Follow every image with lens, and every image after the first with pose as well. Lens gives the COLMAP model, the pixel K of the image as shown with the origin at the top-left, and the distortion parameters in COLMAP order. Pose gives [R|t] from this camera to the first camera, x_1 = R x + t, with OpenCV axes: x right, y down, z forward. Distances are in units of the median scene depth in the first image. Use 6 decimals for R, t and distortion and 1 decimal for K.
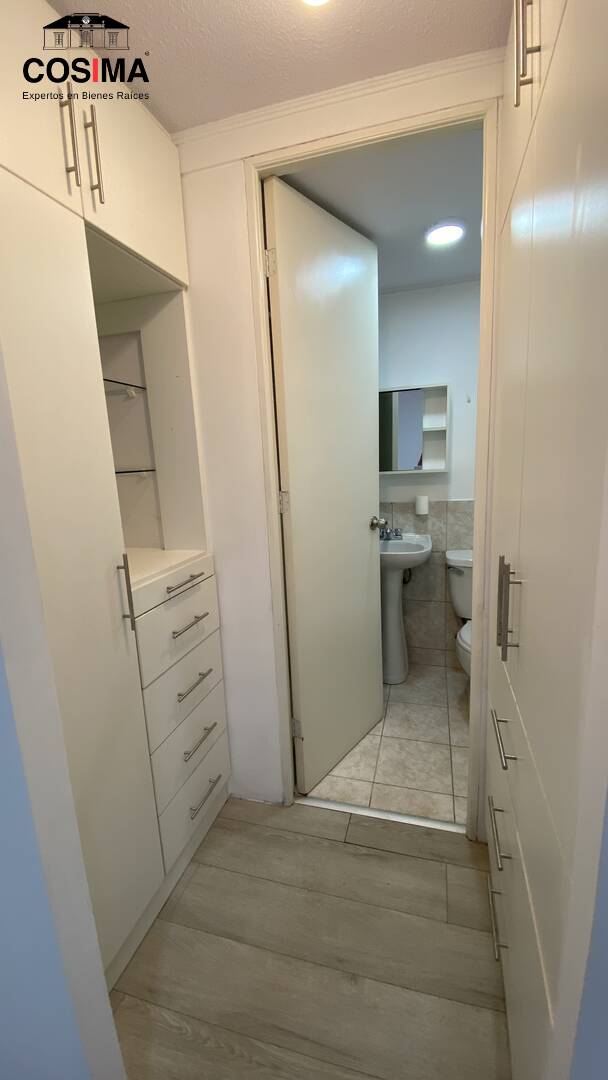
lens RADIAL K [[446.1, 0, 300.6], [0, 446.1, 536.8], [0, 0, 1]] dist [0.031894, -0.002716]
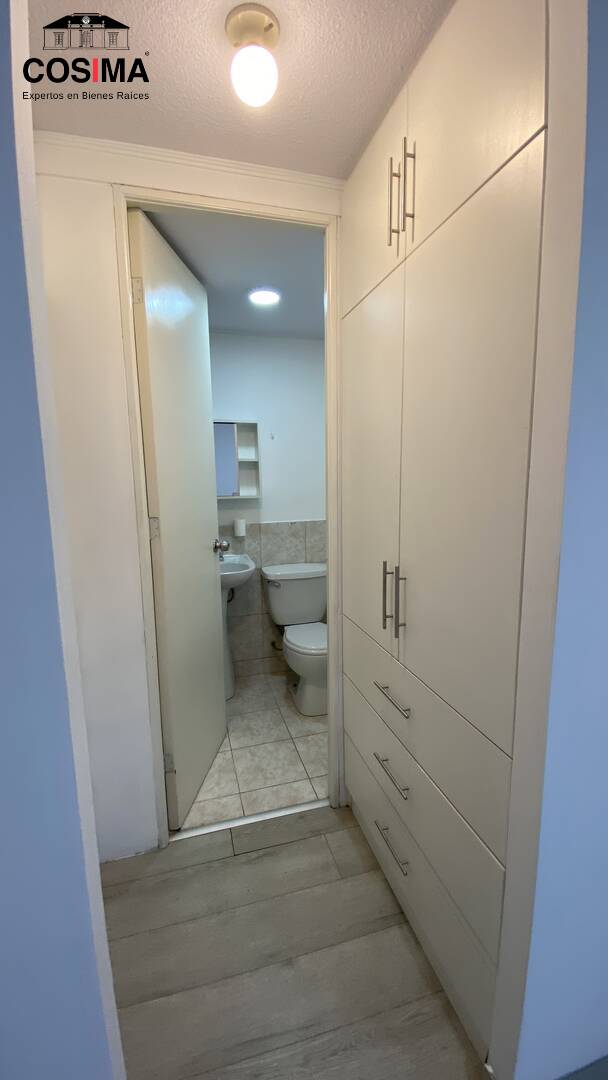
lens RADIAL K [[446.1, 0, 294.6], [0, 446.1, 536.8], [0, 0, 1]] dist [0.031894, -0.002716]
pose [[0.858271, -0.042522, 0.511432, -0.178269], [0.070388, 0.996897, -0.035239, -0.001207], [-0.508346, 0.066244, 0.858601, -0.001194]]
